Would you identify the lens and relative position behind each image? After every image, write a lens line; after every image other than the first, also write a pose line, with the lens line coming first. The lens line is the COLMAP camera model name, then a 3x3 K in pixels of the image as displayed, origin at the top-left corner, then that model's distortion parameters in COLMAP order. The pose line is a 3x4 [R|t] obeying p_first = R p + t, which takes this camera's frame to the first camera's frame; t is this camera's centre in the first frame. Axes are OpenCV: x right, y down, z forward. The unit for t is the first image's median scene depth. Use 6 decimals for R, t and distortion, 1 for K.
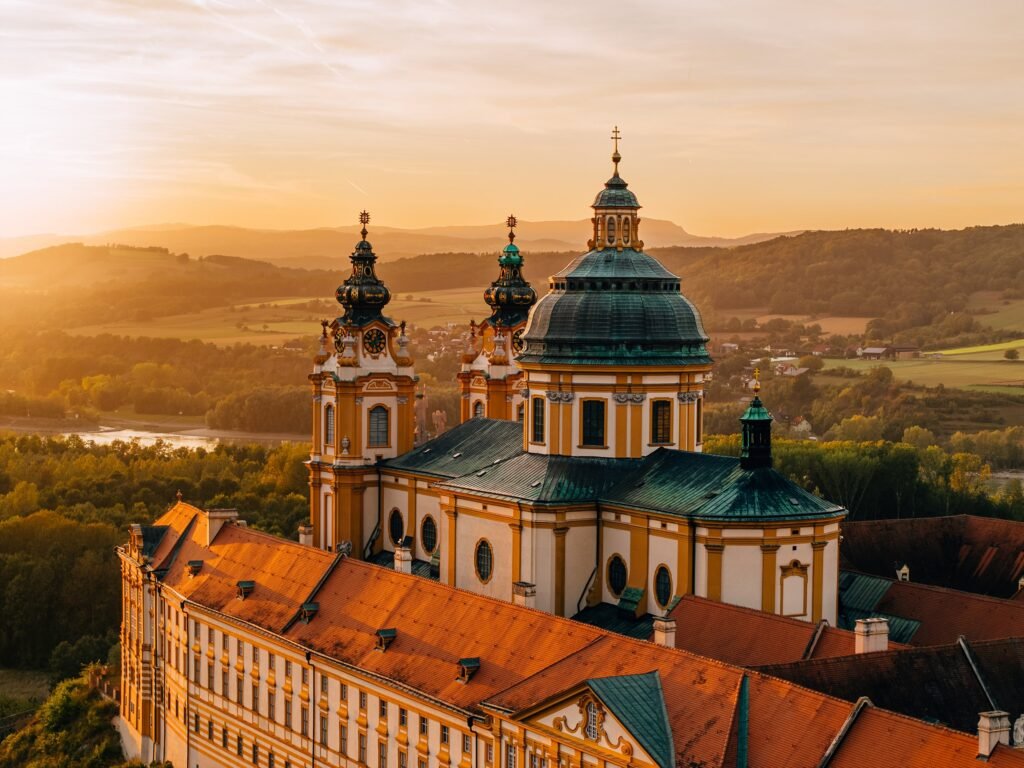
lens RADIAL K [[2412.4, 0, 512.0], [0, 2412.4, 384.0], [0, 0, 1]] dist [-0.002334, -0.349560]
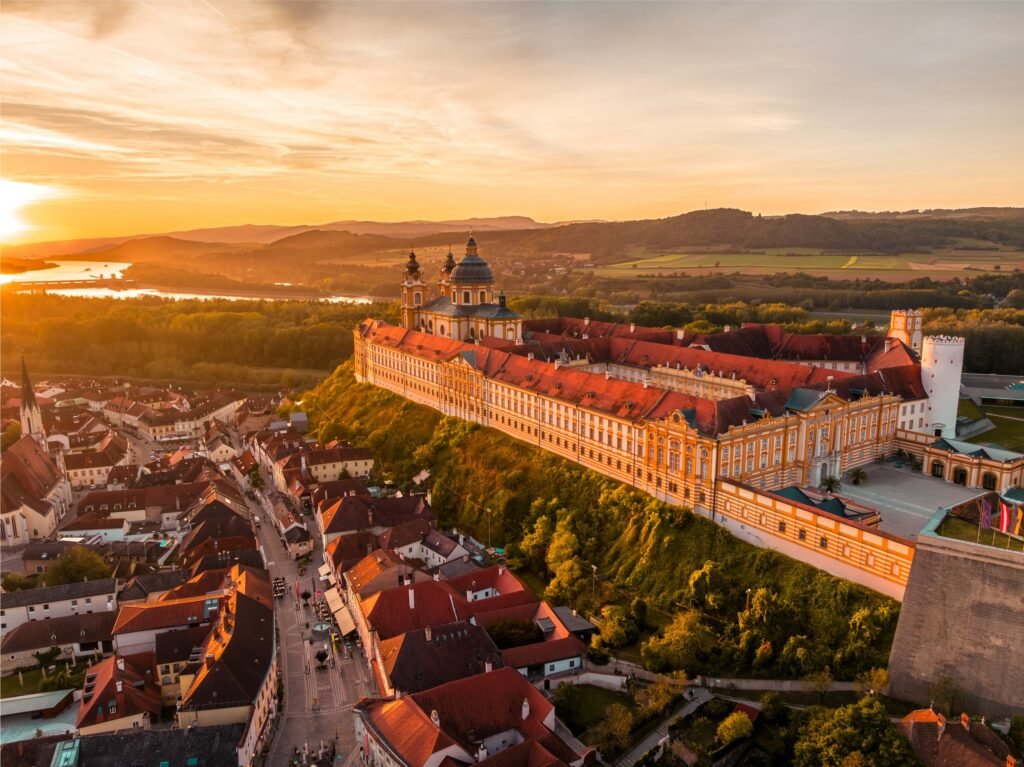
lens RADIAL K [[826.9, 0, 512.0], [0, 826.9, 383.5], [0, 0, 1]] dist [0.004216, -0.000866]
pose [[0.998700, -0.024344, 0.044774, 0.037823], [0.018440, 0.991622, 0.127853, -0.015484], [-0.047511, -0.126861, 0.990782, -0.411126]]
